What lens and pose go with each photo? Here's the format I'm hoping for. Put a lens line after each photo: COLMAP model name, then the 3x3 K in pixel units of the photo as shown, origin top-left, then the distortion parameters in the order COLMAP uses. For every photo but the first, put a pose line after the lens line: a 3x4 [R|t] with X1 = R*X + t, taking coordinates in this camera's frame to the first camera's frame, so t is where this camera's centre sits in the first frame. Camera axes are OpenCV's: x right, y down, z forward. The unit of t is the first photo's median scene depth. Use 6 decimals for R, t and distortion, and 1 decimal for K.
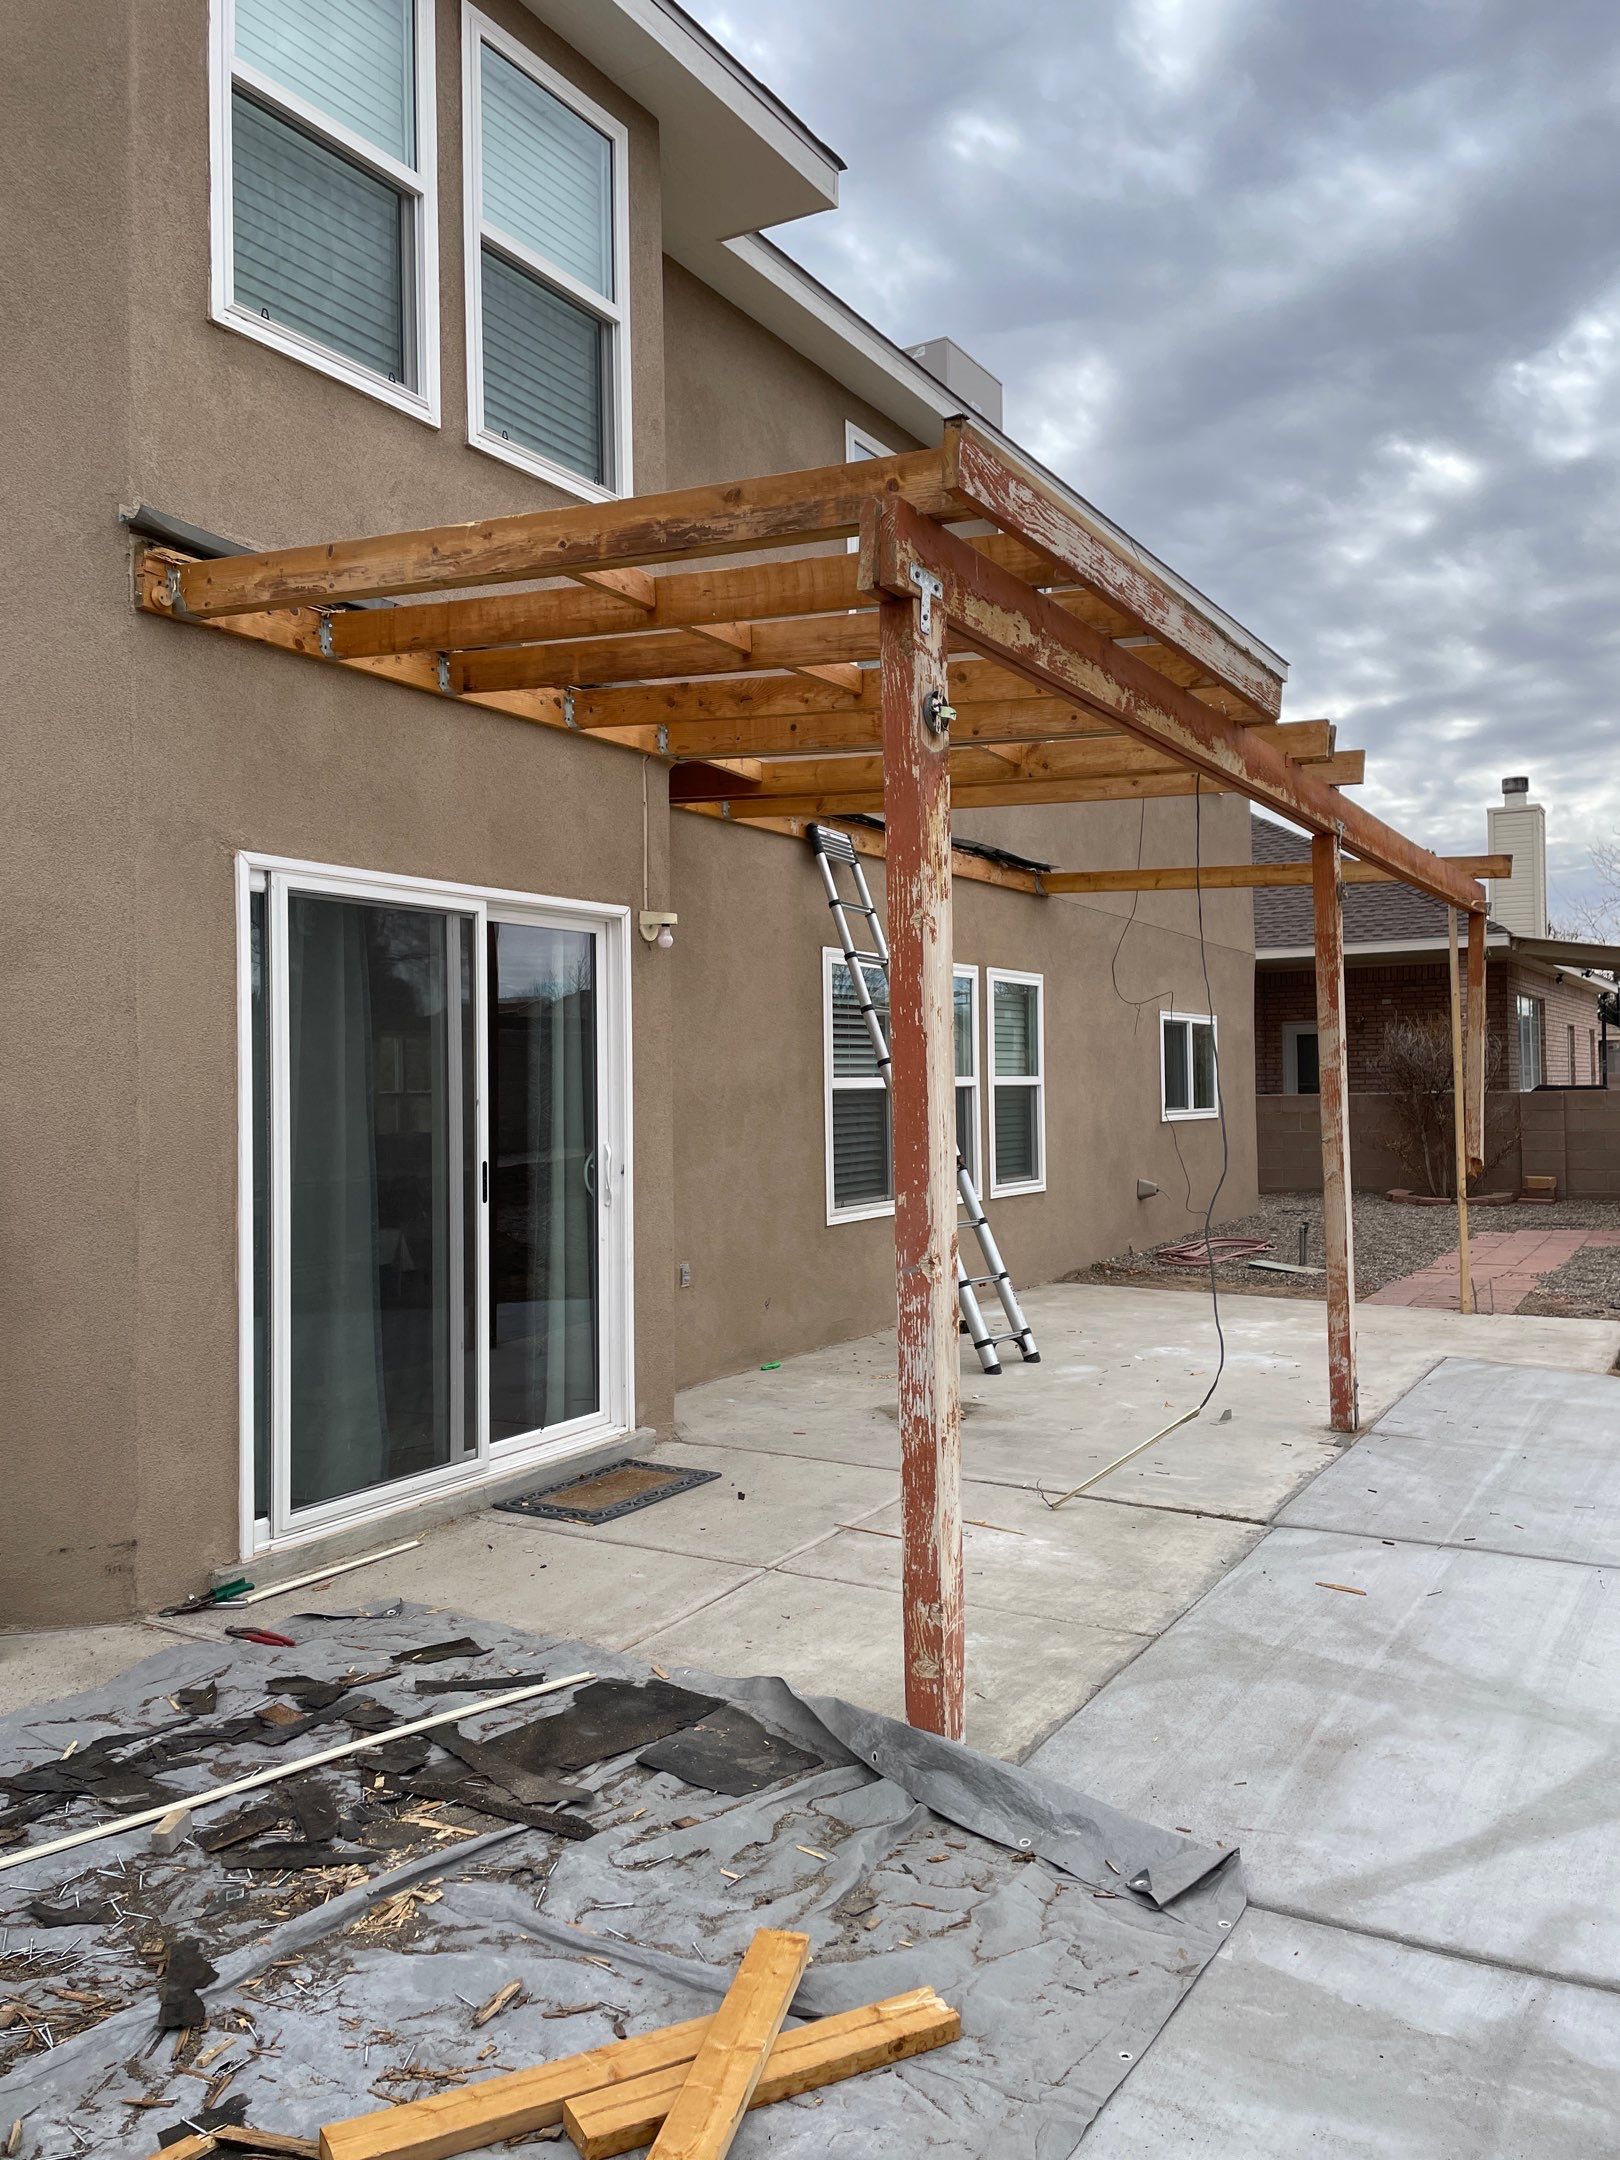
lens RADIAL K [[1619.8, 0, 811.2], [0, 1619.8, 1049.5], [0, 0, 1]] dist [0.088307, -0.073326]
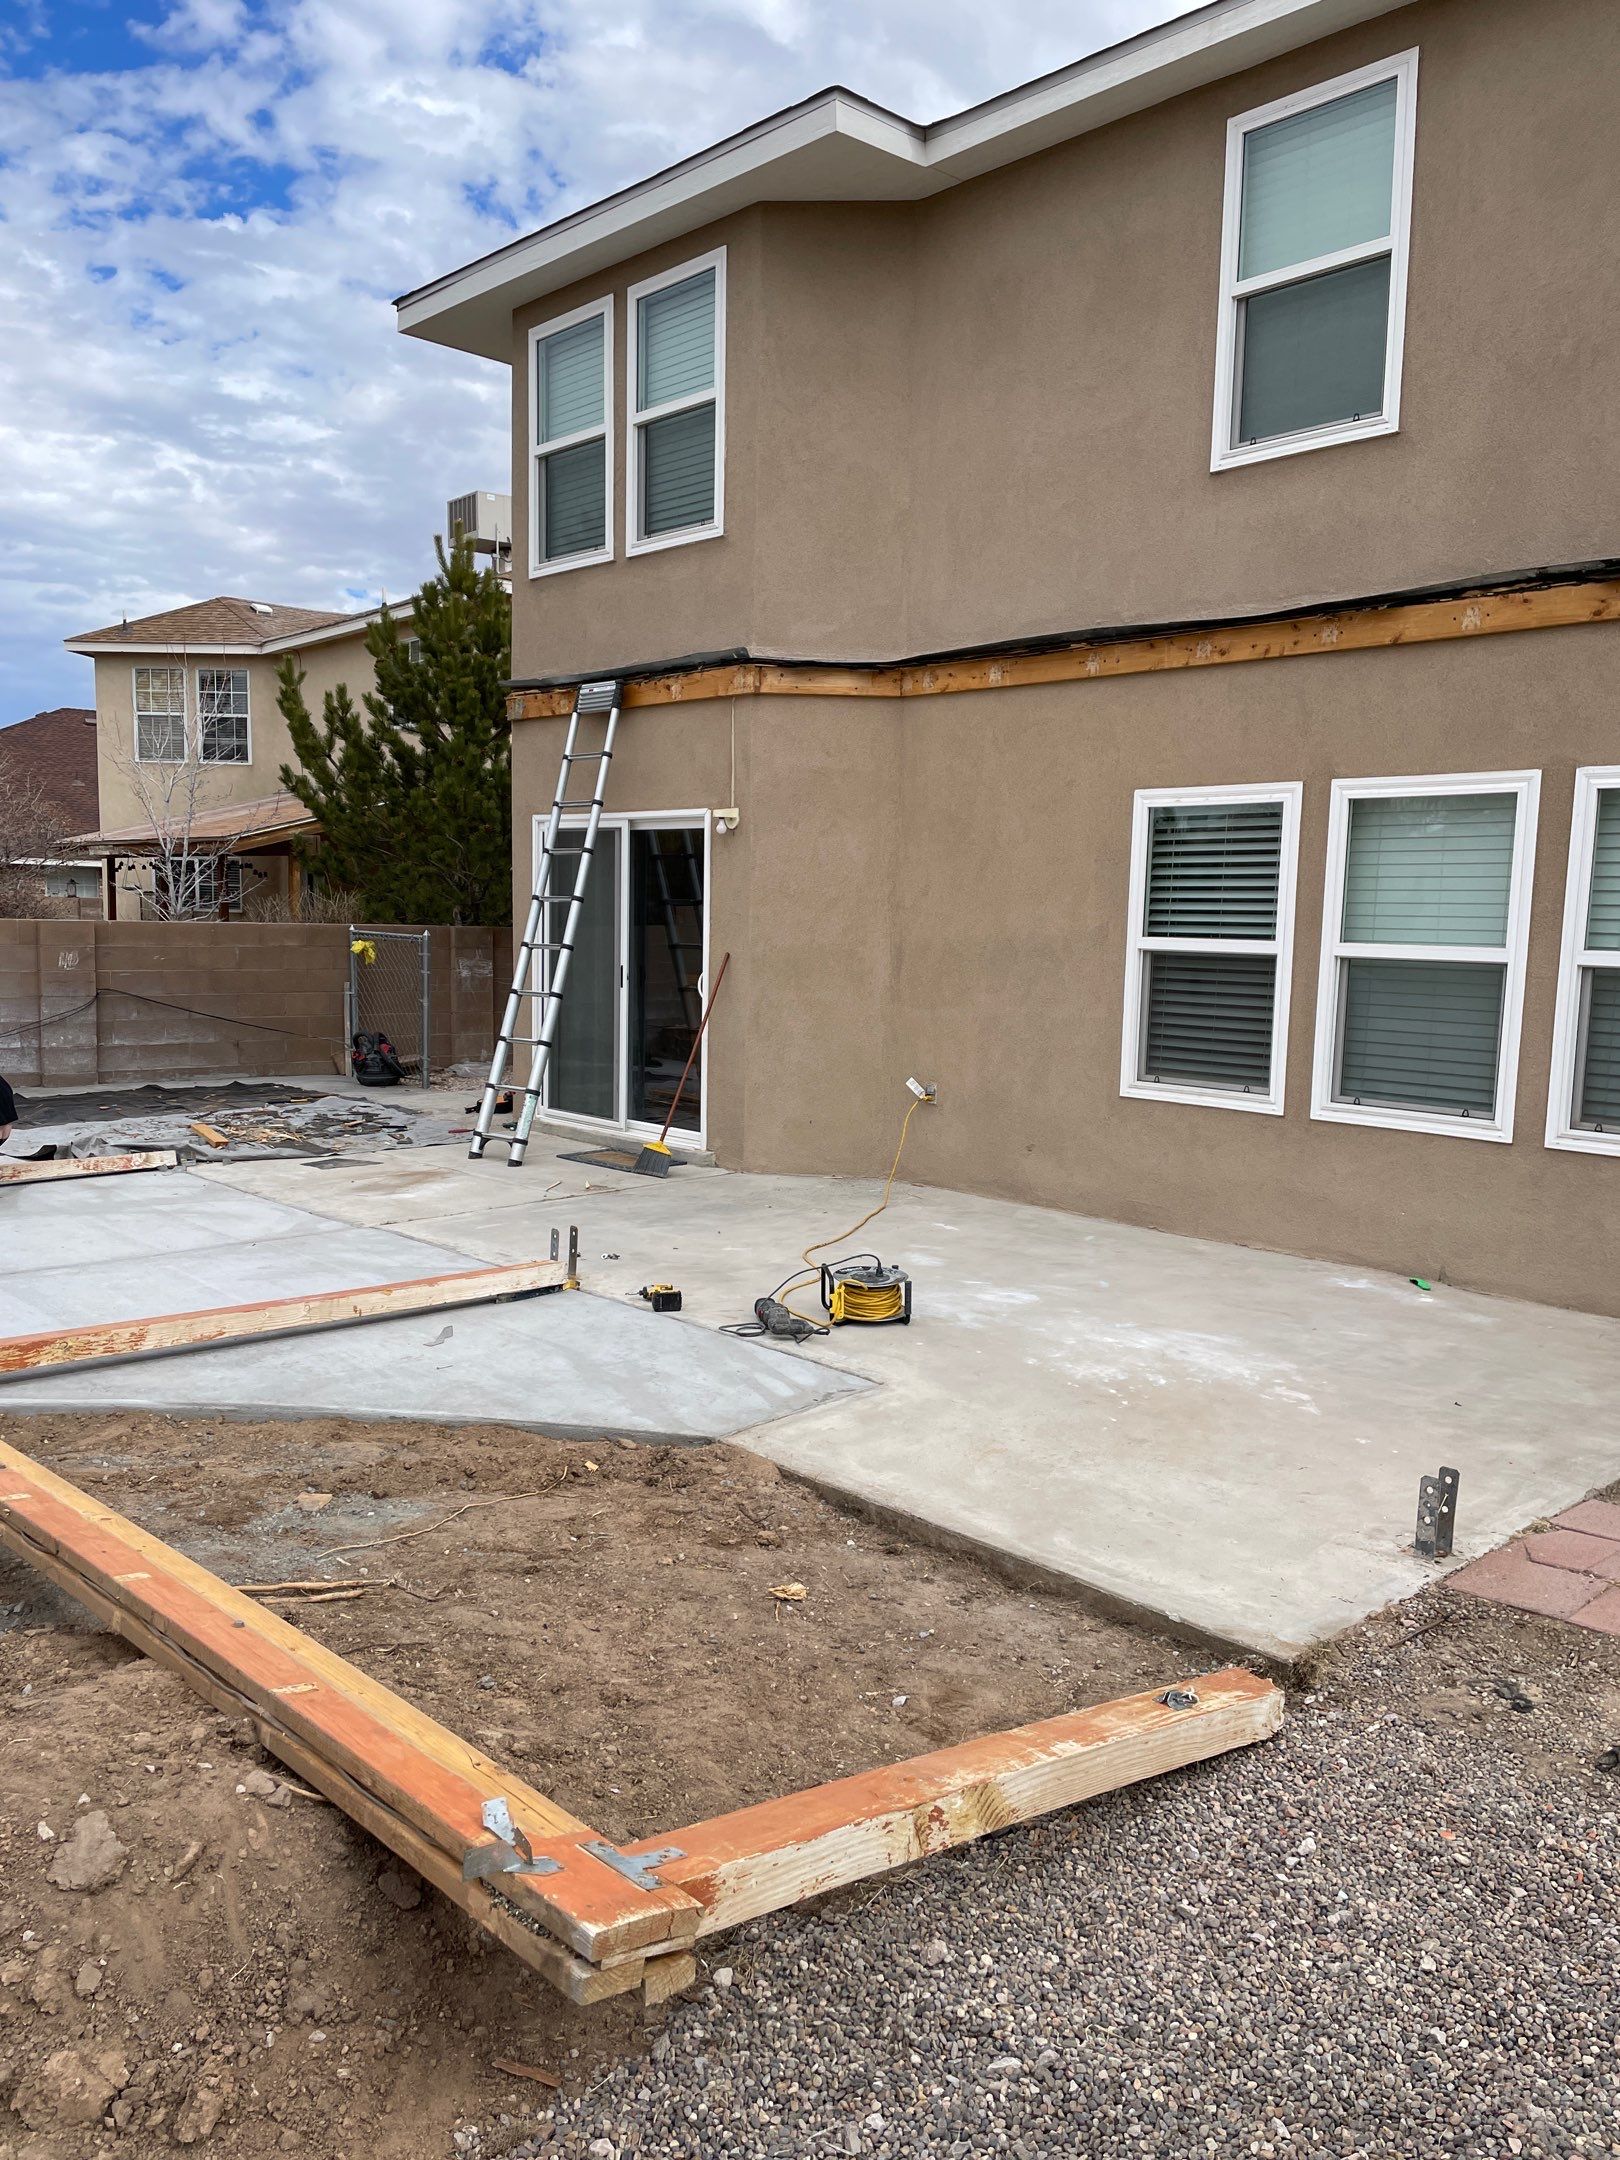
lens RADIAL K [[1615.1, 0, 829.8], [0, 1615.1, 1091.1], [0, 0, 1]] dist [0.093909, -0.114548]
pose [[-0.270580, 0.120086, -0.955178, 0.747589], [0.003342, 0.992301, 0.123806, -0.007712], [0.962692, 0.030307, -0.268898, 0.860226]]
